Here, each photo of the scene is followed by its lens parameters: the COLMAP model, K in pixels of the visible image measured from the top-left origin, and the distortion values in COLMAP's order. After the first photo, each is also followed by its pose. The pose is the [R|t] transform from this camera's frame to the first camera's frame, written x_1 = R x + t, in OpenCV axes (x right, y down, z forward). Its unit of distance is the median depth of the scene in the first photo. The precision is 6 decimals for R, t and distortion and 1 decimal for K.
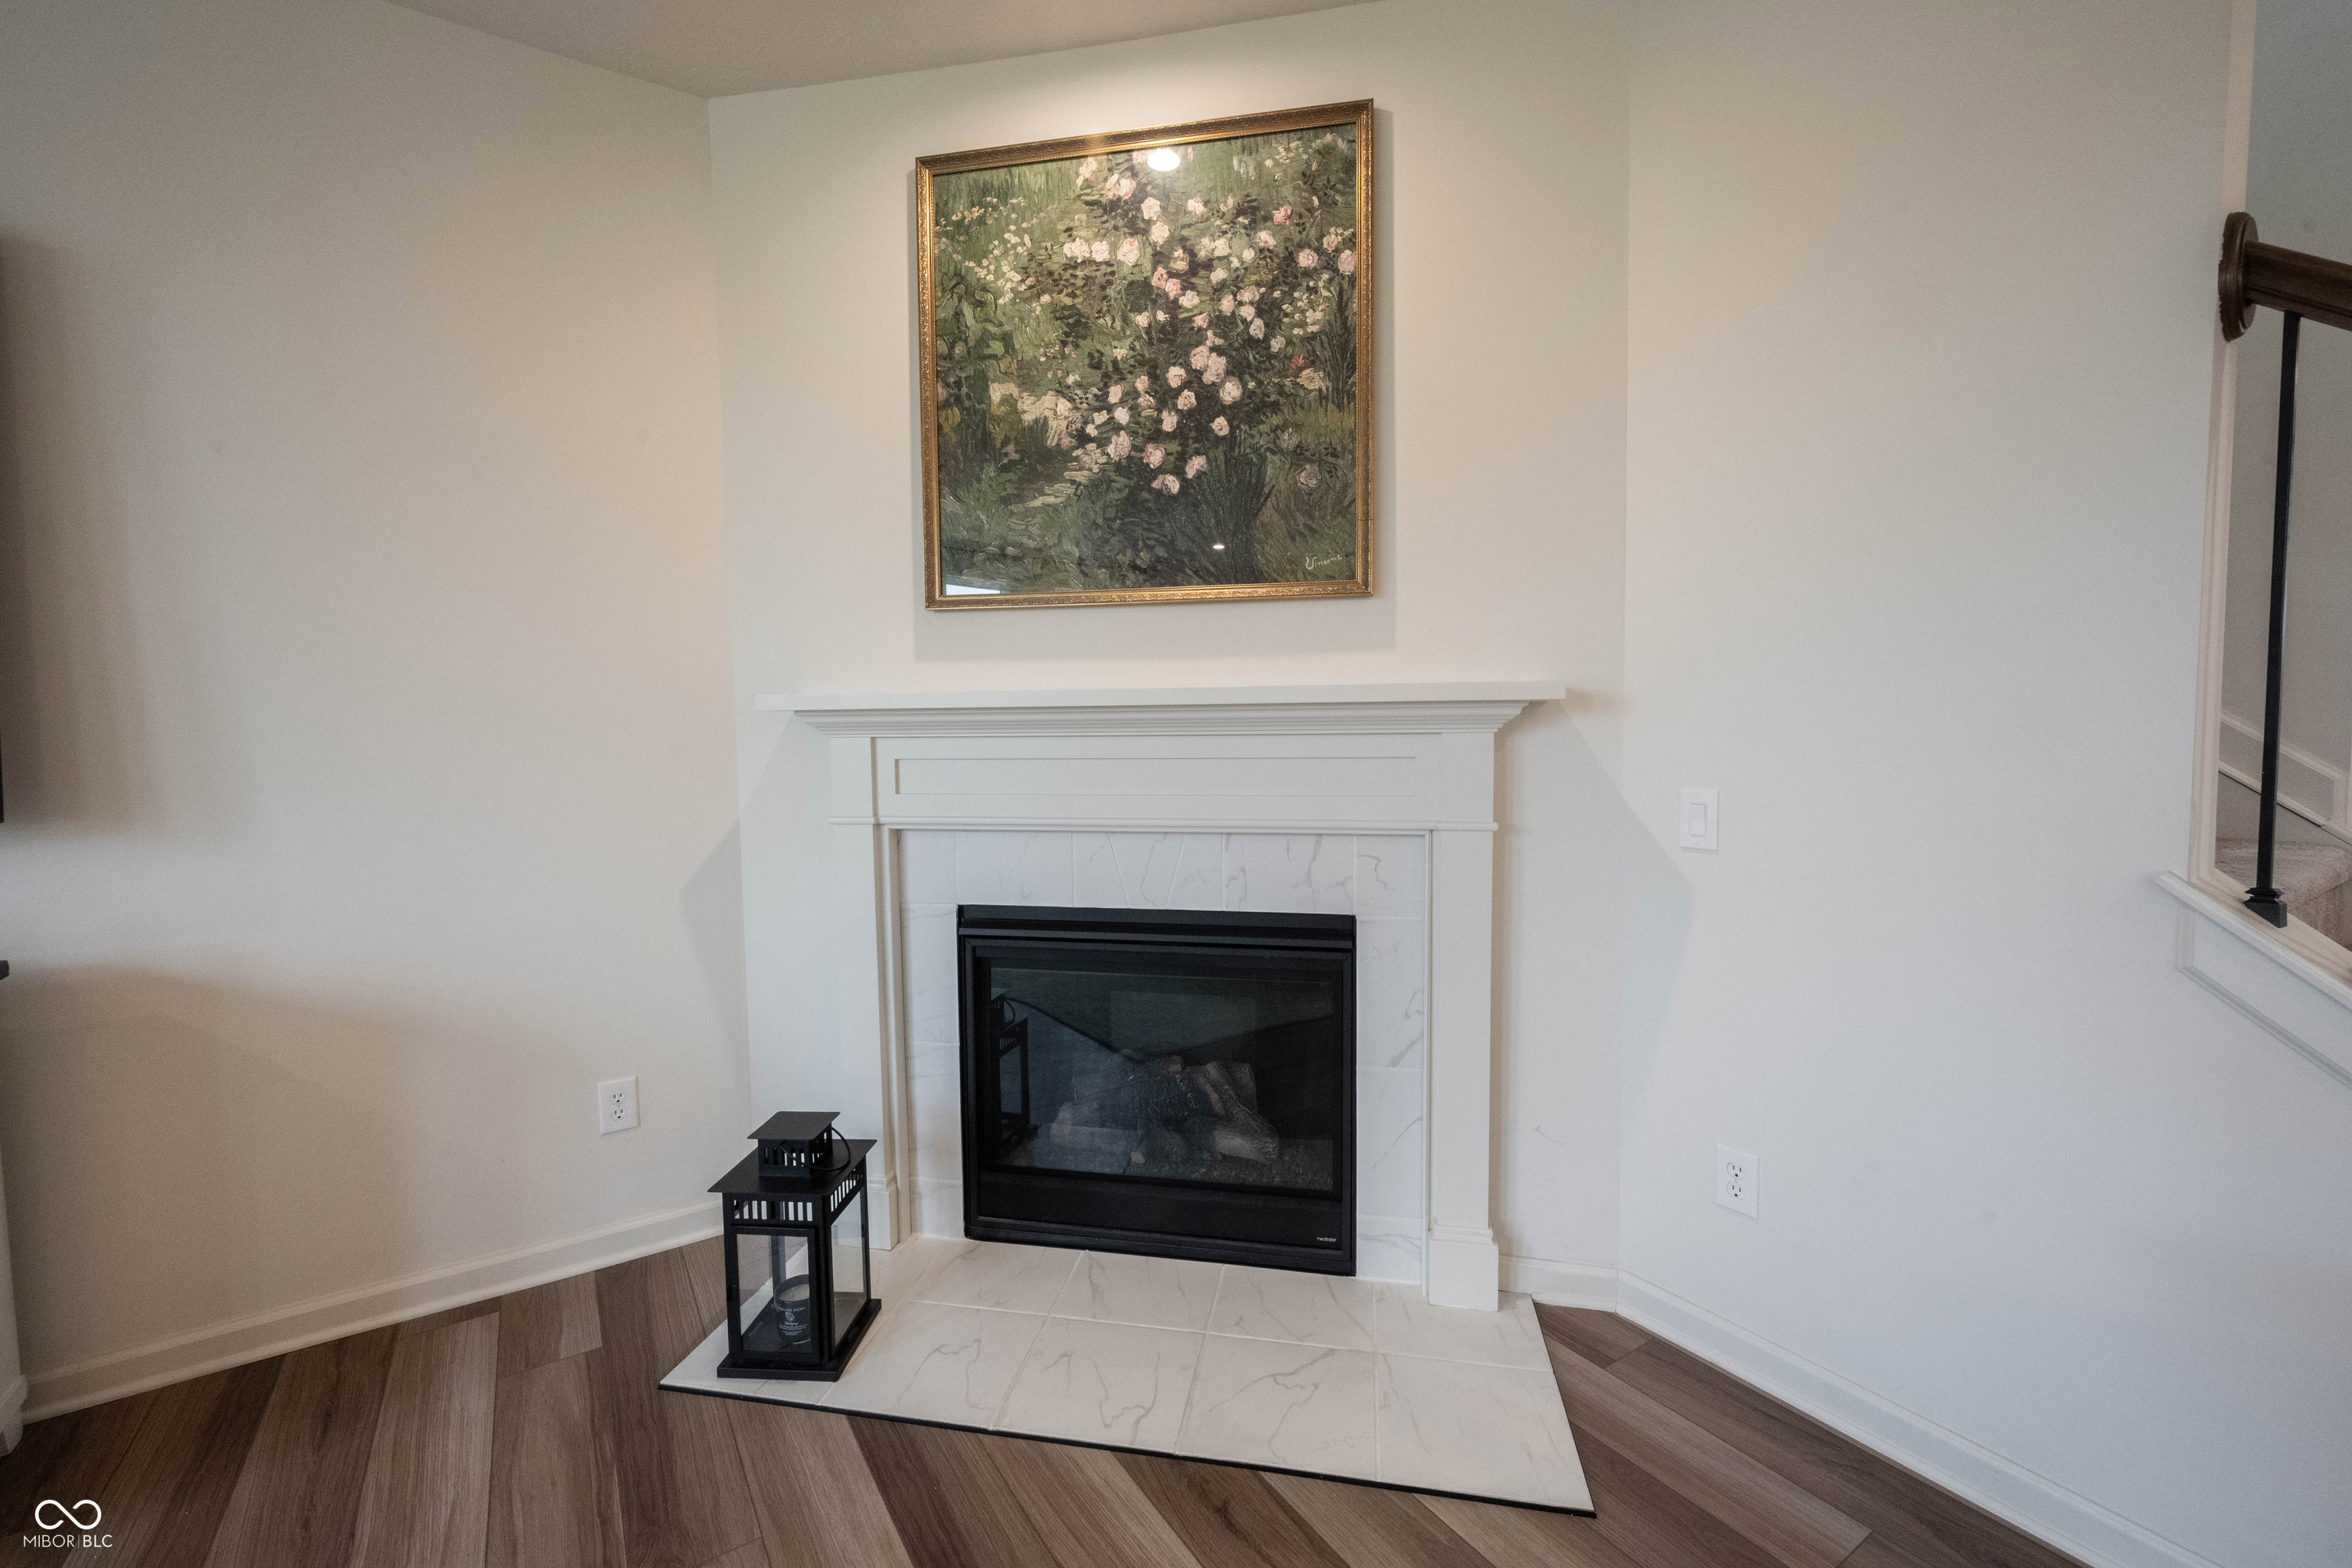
lens RADIAL K [[933.2, 0, 1176.0], [0, 933.2, 784.0], [0, 0, 1]] dist [-0.007904, 0.000001]
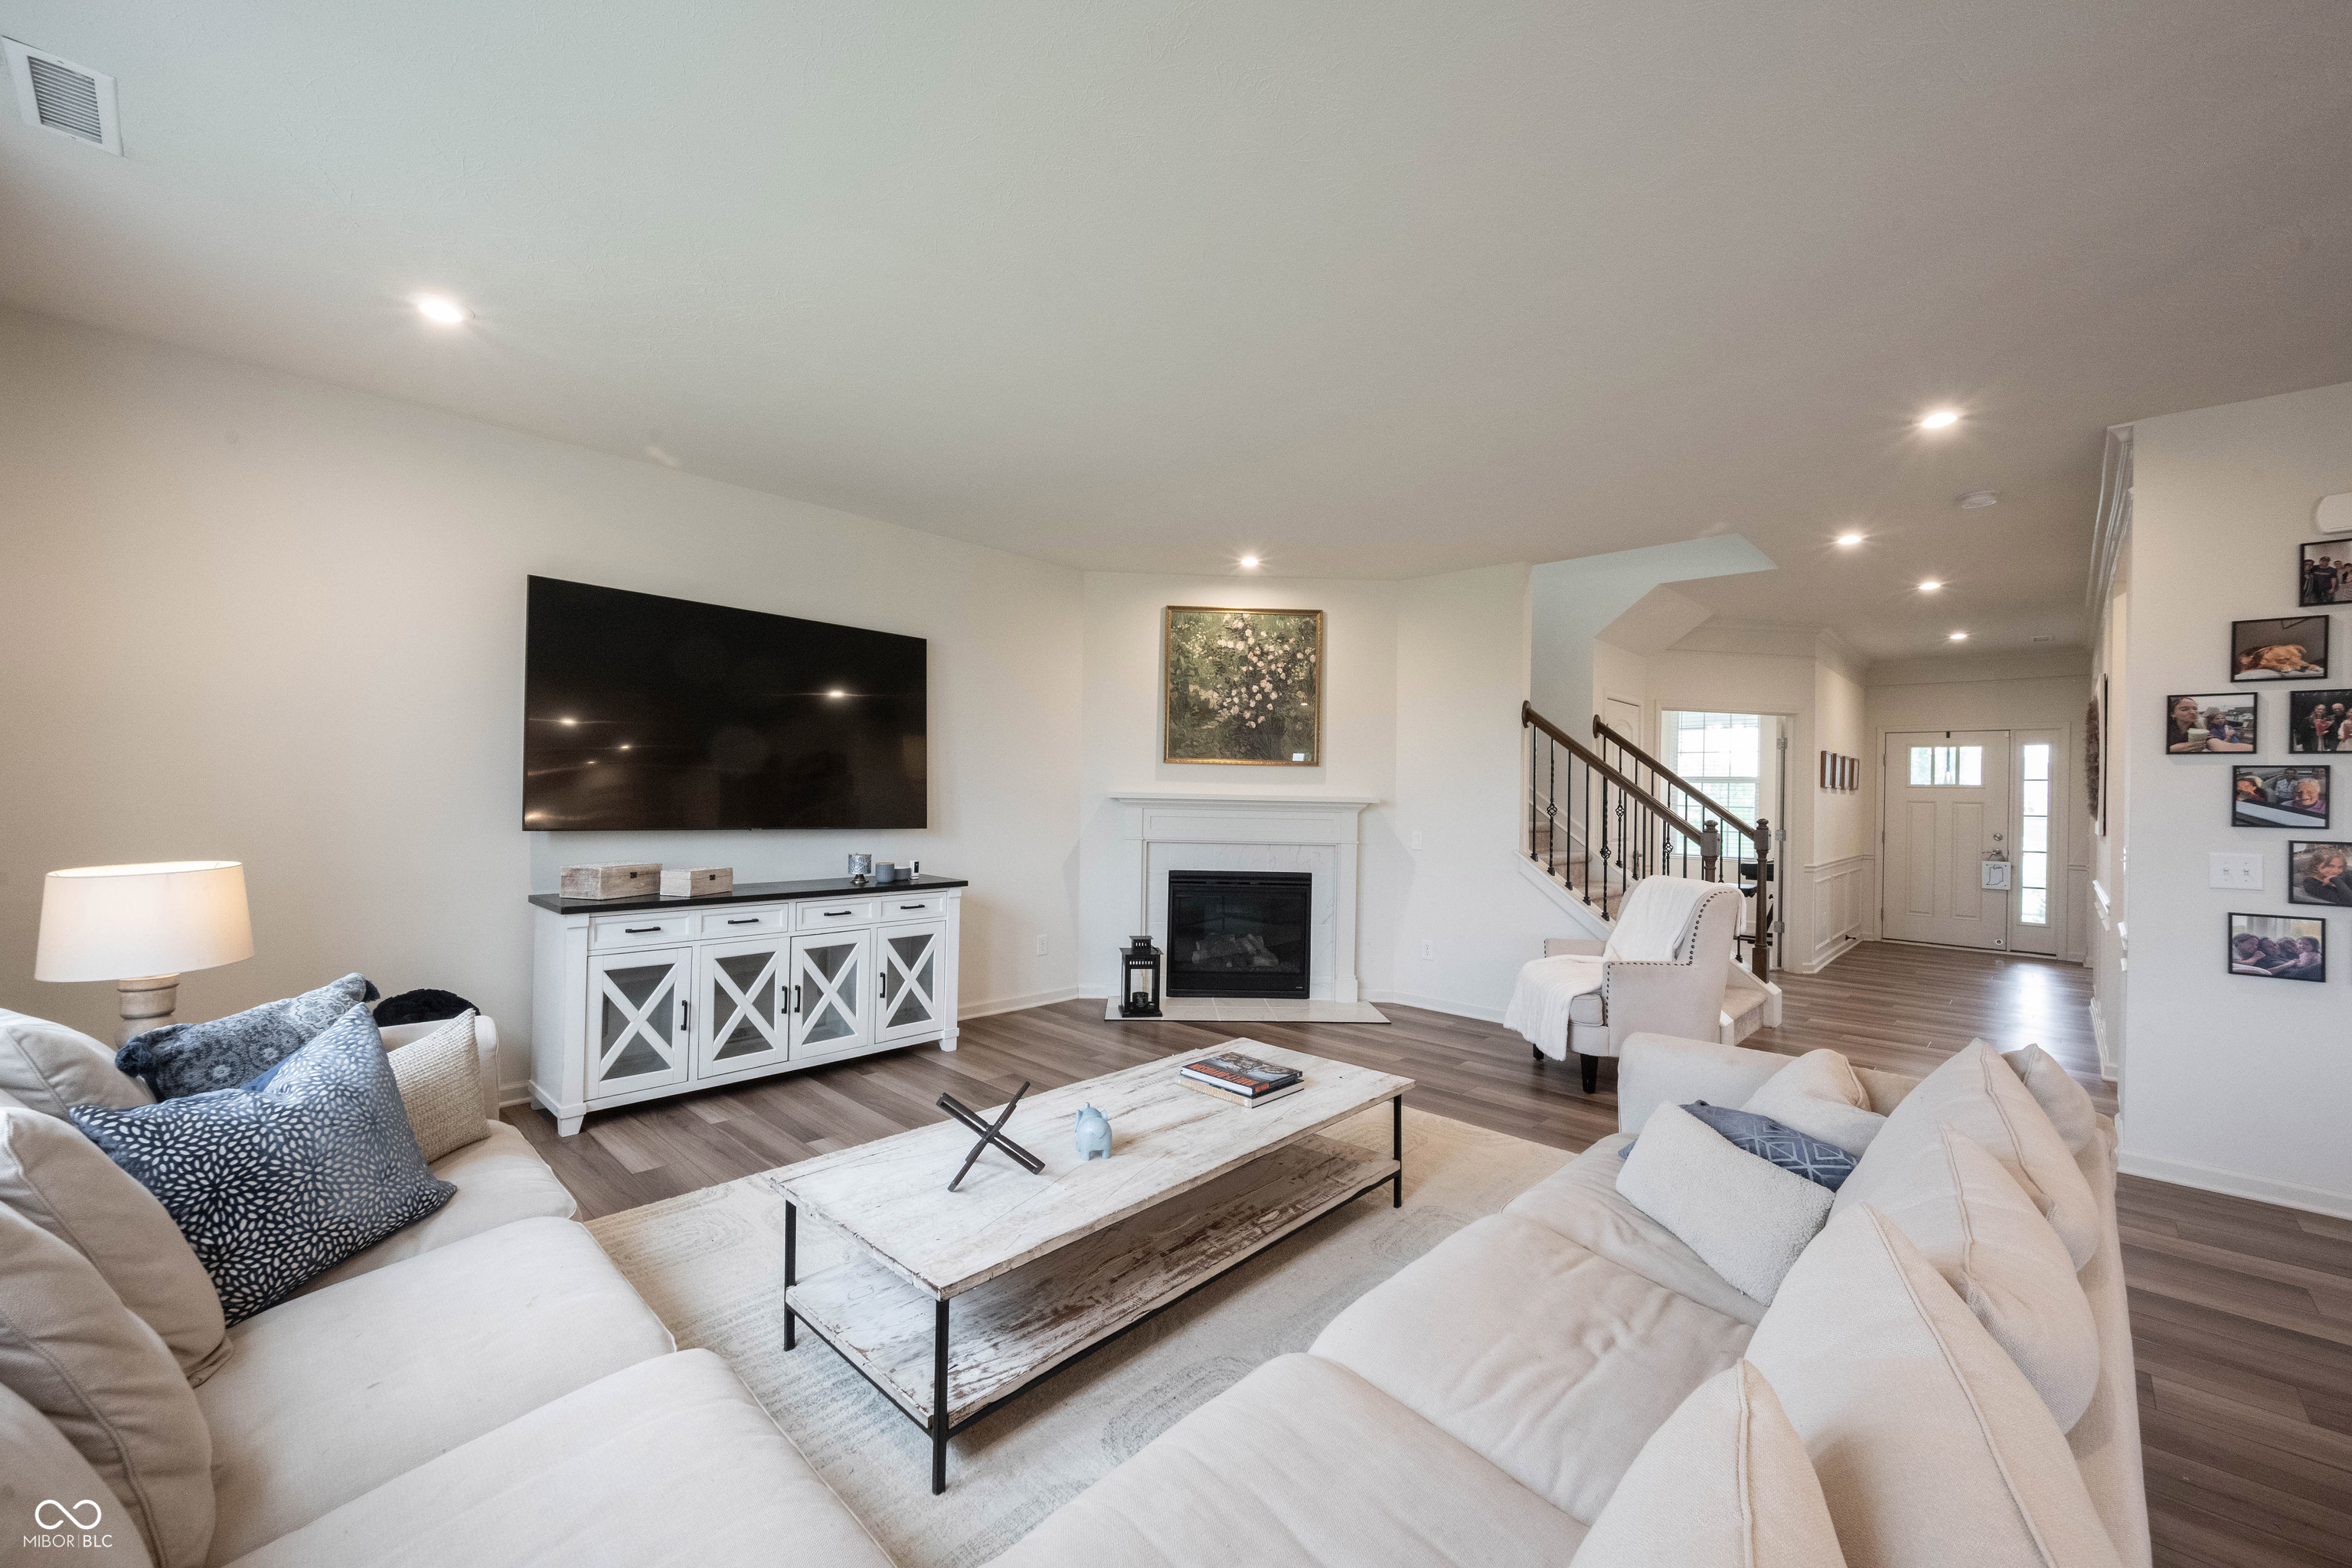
lens RADIAL K [[929.3, 0, 1176.0], [0, 929.3, 784.0], [0, 0, 1]] dist [0.000294, 0.000211]
pose [[0.975918, 0.030740, 0.215959, -0.872738], [-0.016038, 0.997453, -0.069501, 0.071926], [-0.217545, 0.064364, 0.973926, -1.795283]]
